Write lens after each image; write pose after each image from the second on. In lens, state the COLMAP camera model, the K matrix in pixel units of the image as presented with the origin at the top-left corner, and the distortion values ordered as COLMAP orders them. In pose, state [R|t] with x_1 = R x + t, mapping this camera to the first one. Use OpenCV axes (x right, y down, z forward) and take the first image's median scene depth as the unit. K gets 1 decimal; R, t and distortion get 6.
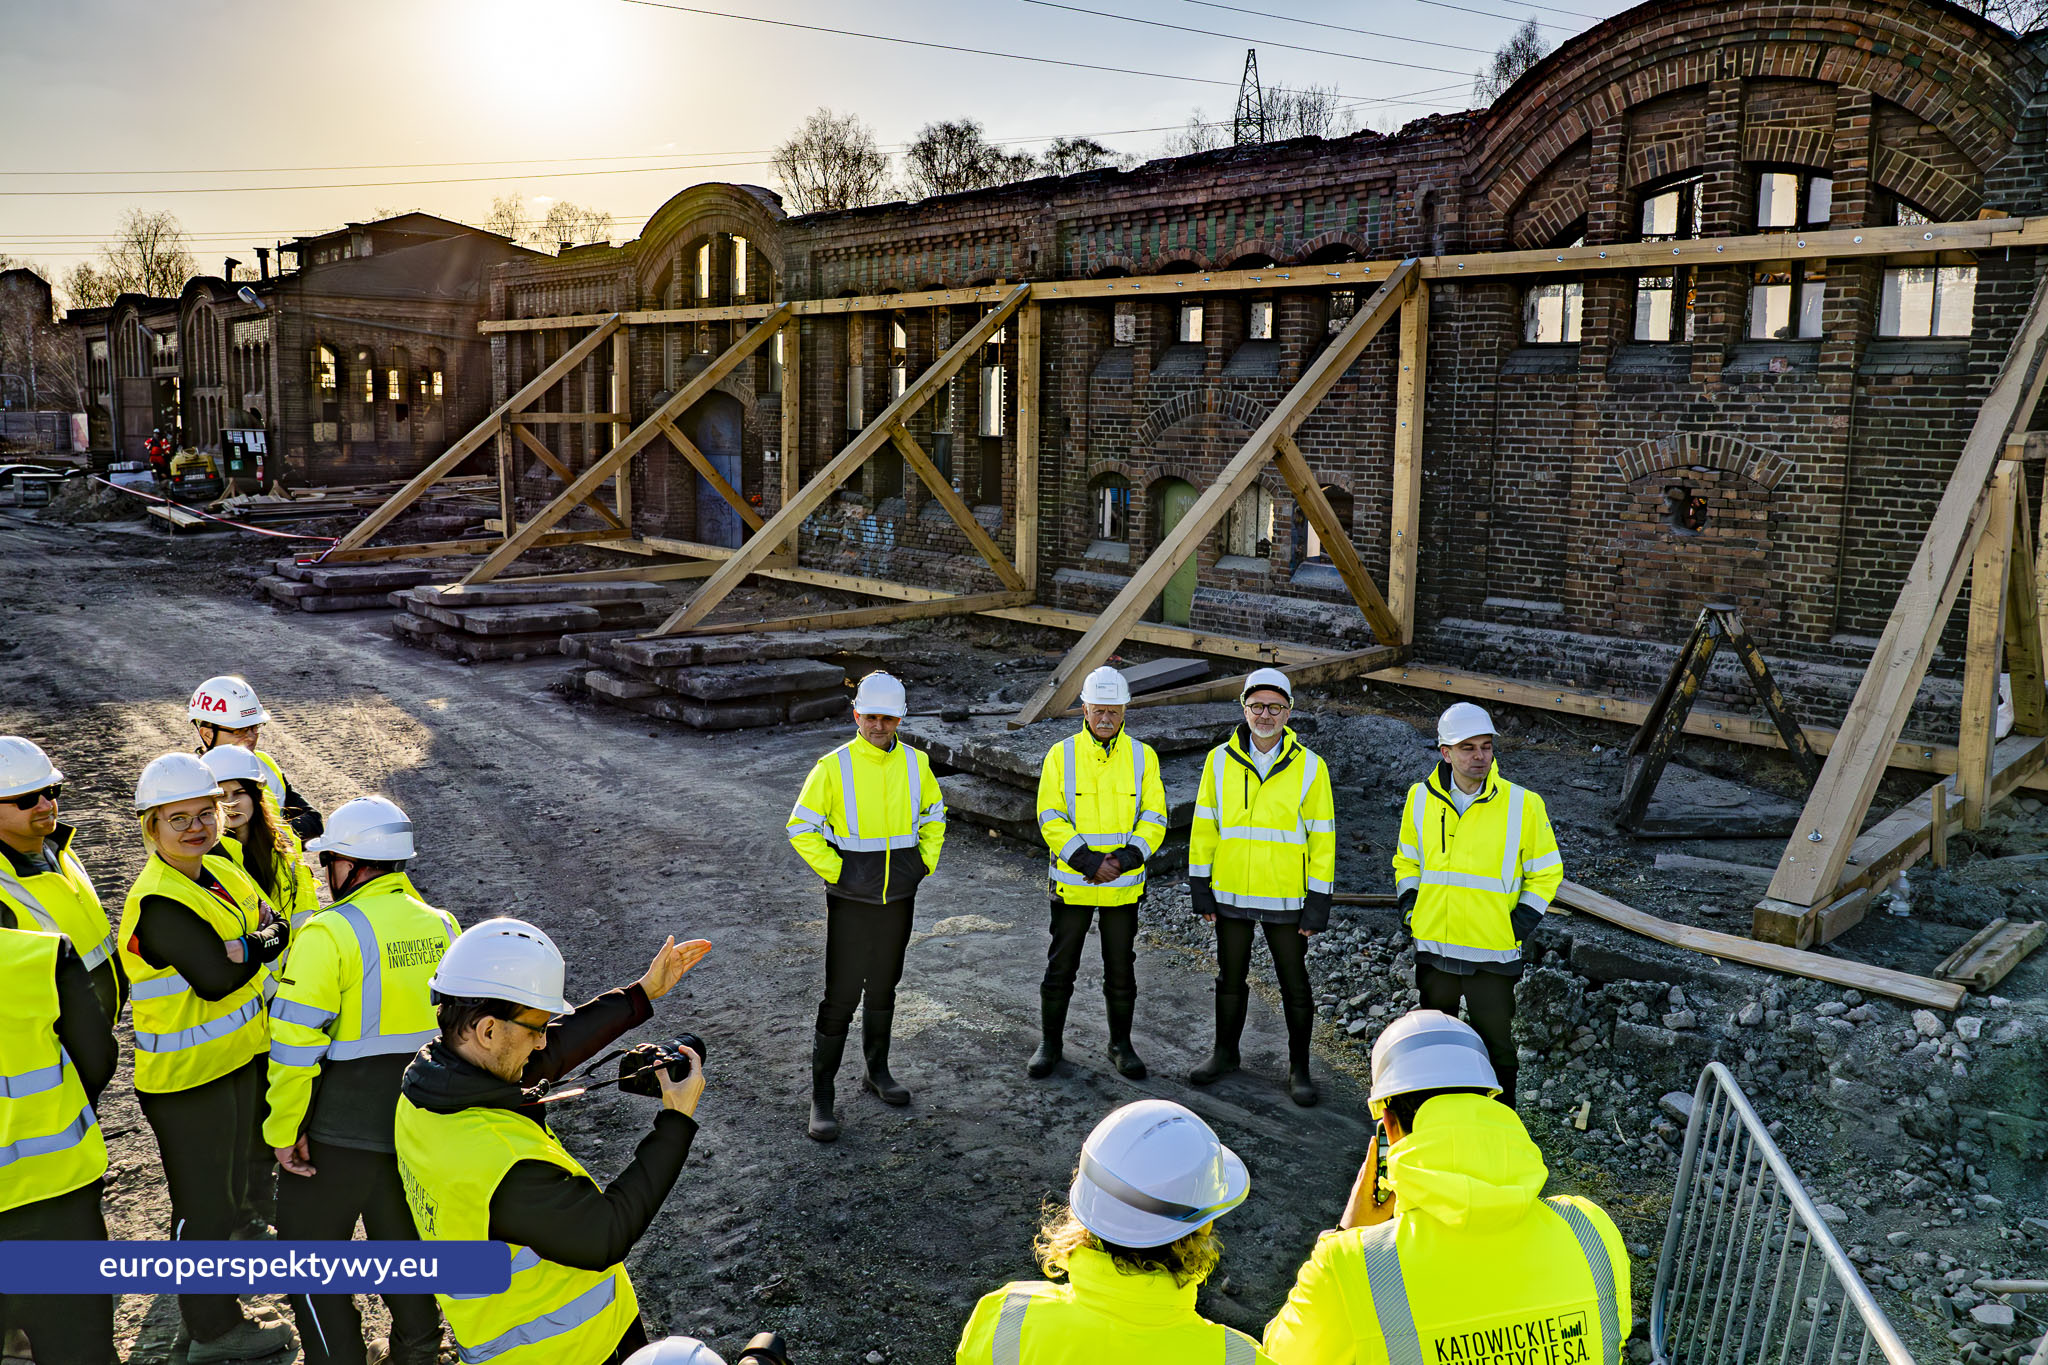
lens RADIAL K [[1476.9, 0, 1025.7], [0, 1476.9, 613.9], [0, 0, 1]] dist [-0.045869, -0.006158]
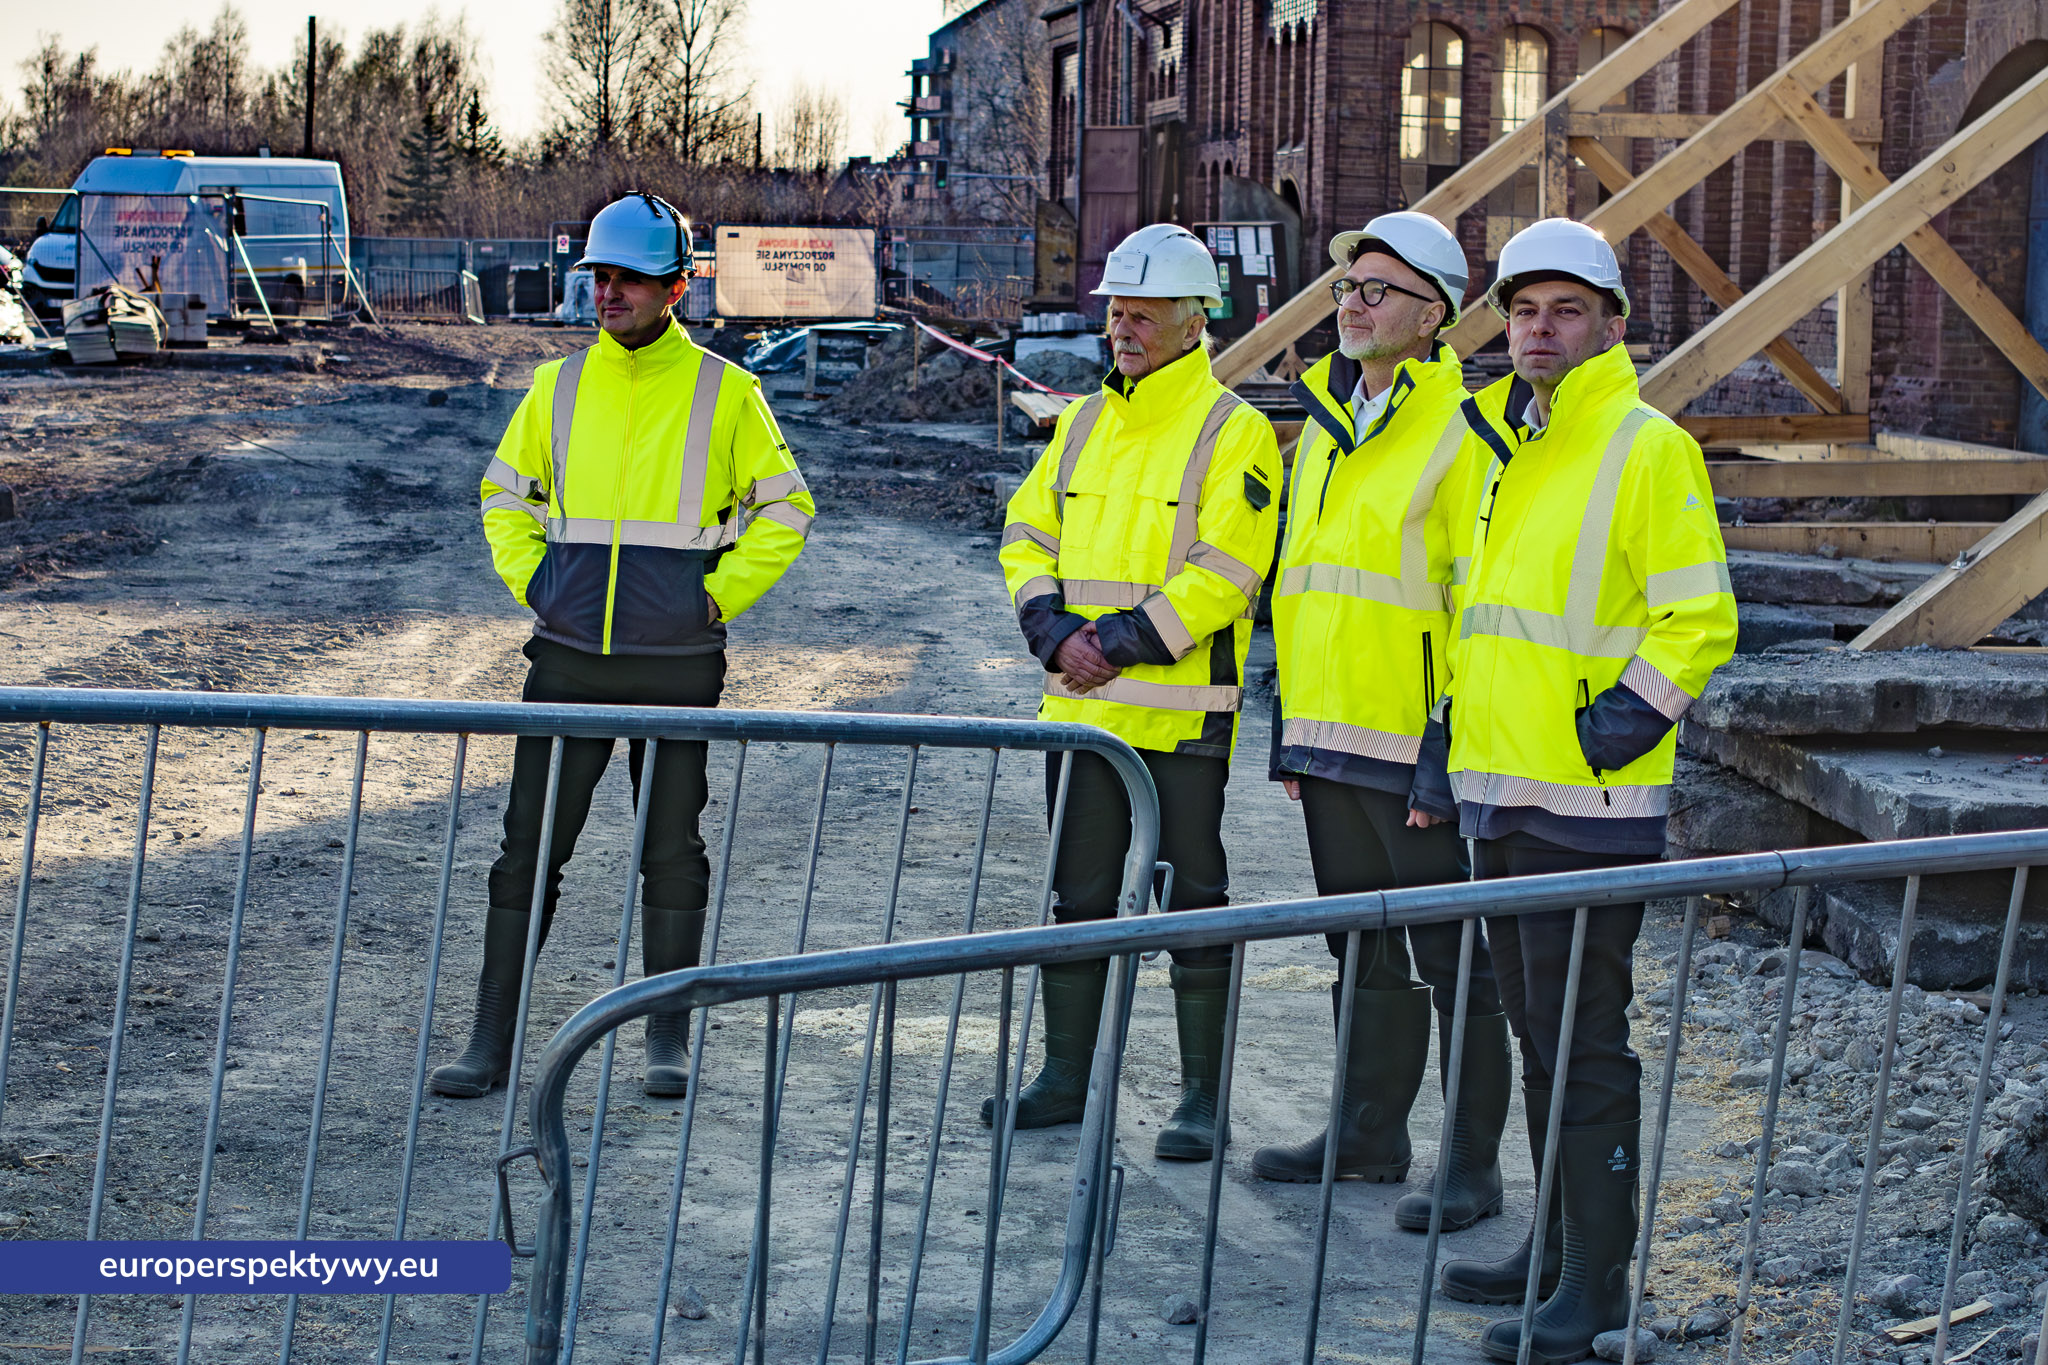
lens RADIAL K [[4185.4, 0, 1023.7], [0, 4185.4, 505.4], [0, 0, 1]] dist [-0.148582, 0.667251]
pose [[0.810138, 0.038652, -0.584964, 0.401810], [-0.090523, 0.994104, -0.059682, 0.105458], [0.579208, 0.101303, 0.808861, -0.023997]]
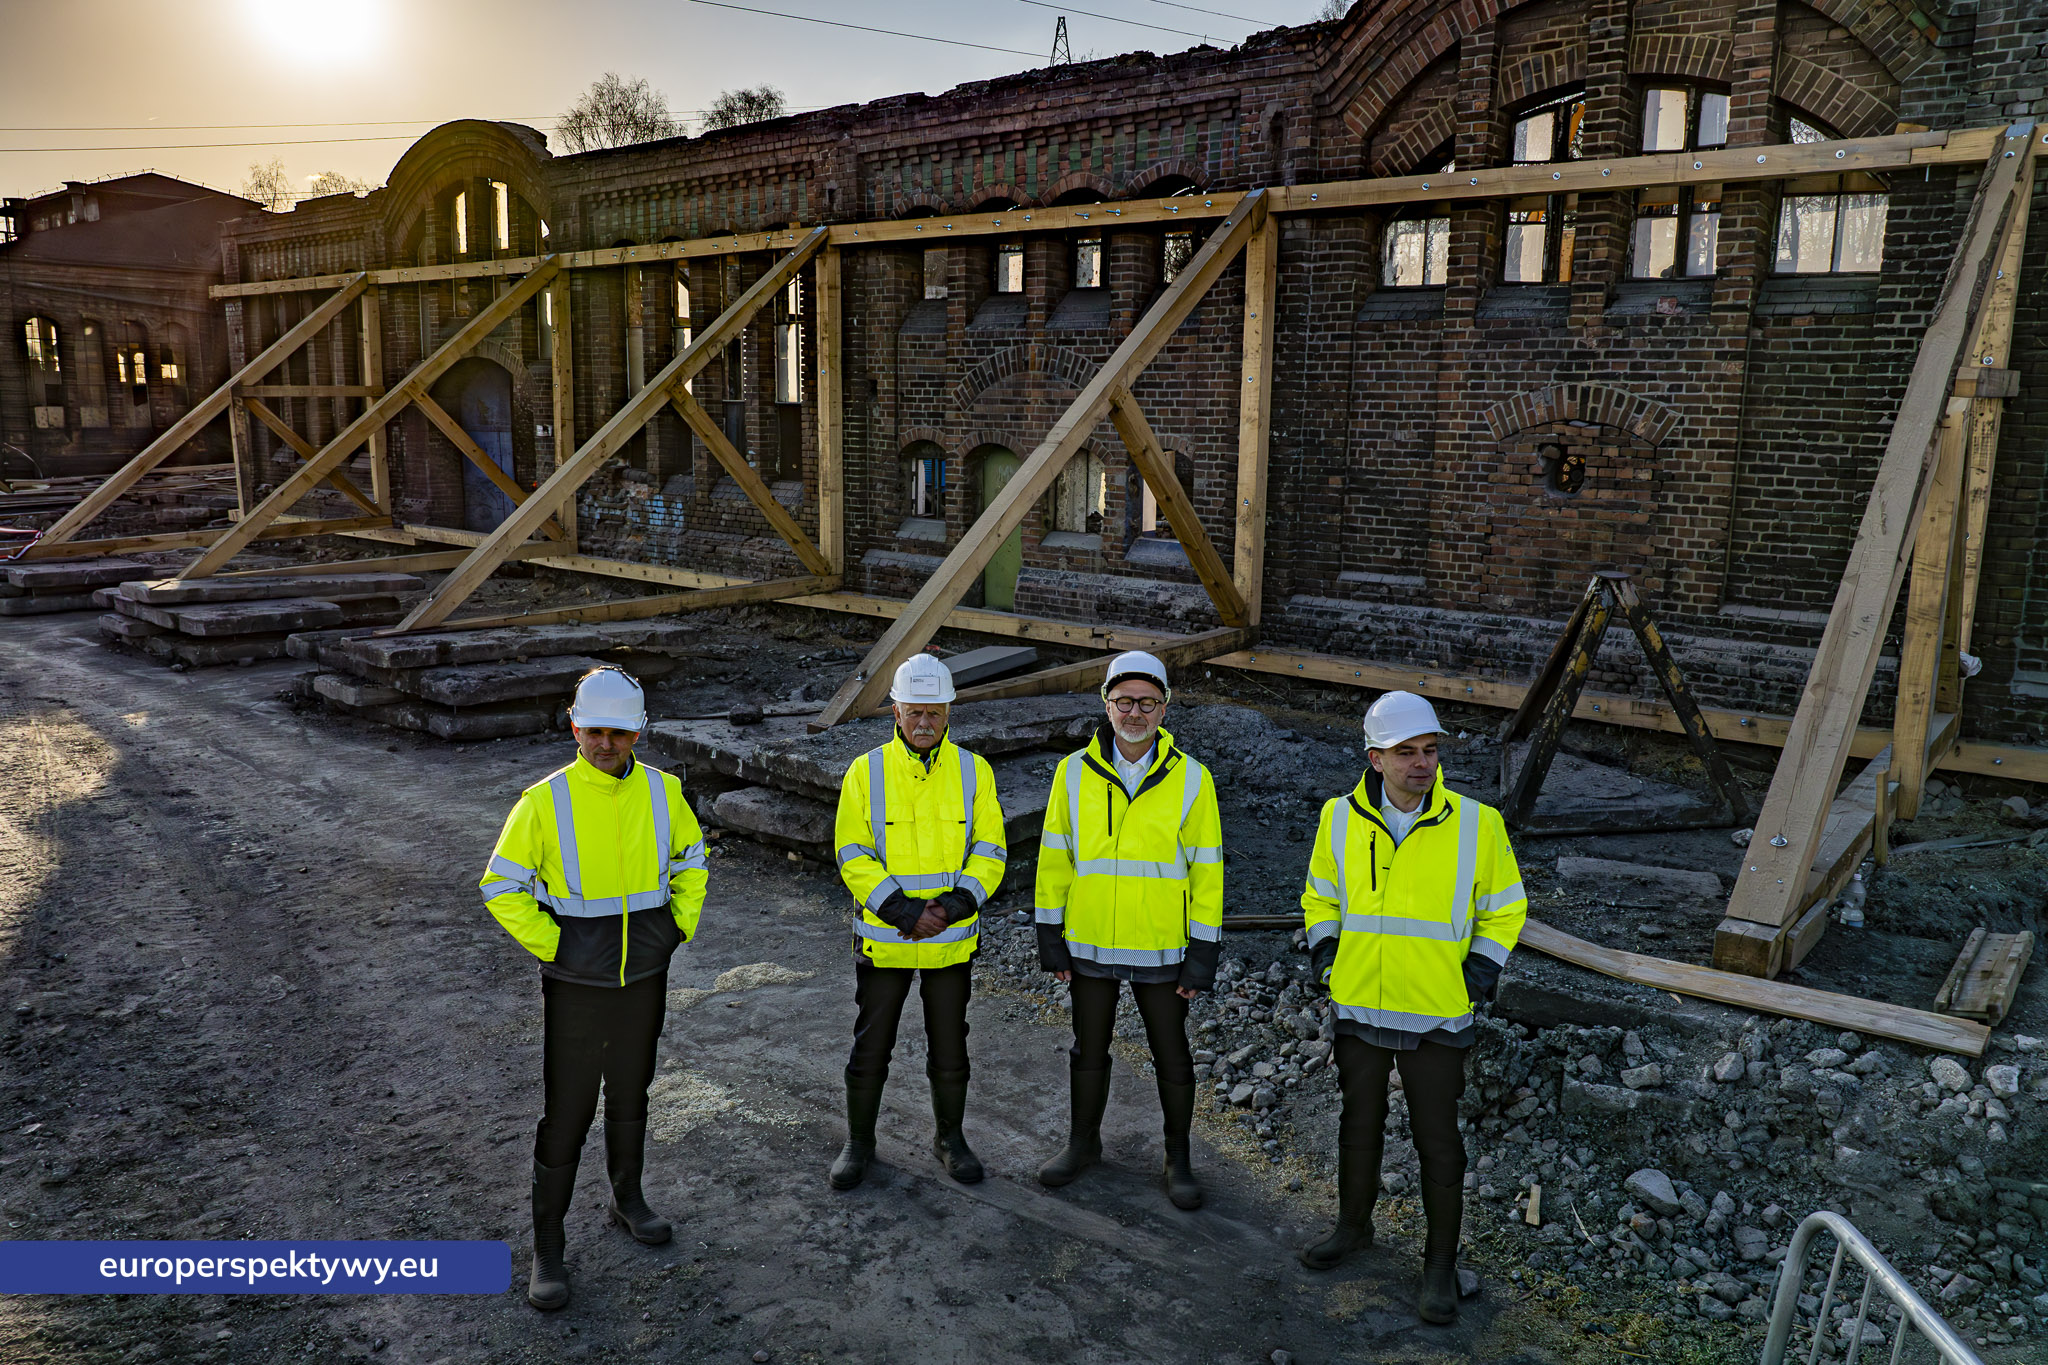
lens RADIAL K [[1469.9, 0, 1024.0], [0, 1469.9, 682.5], [0, 0, 1]] dist [-0.012484, -0.004248]
pose [[0.992274, -0.023510, 0.121820, 0.007746], [0.017182, 0.998461, 0.052734, 0.006129], [-0.122872, -0.050233, 0.991150, 0.128454]]
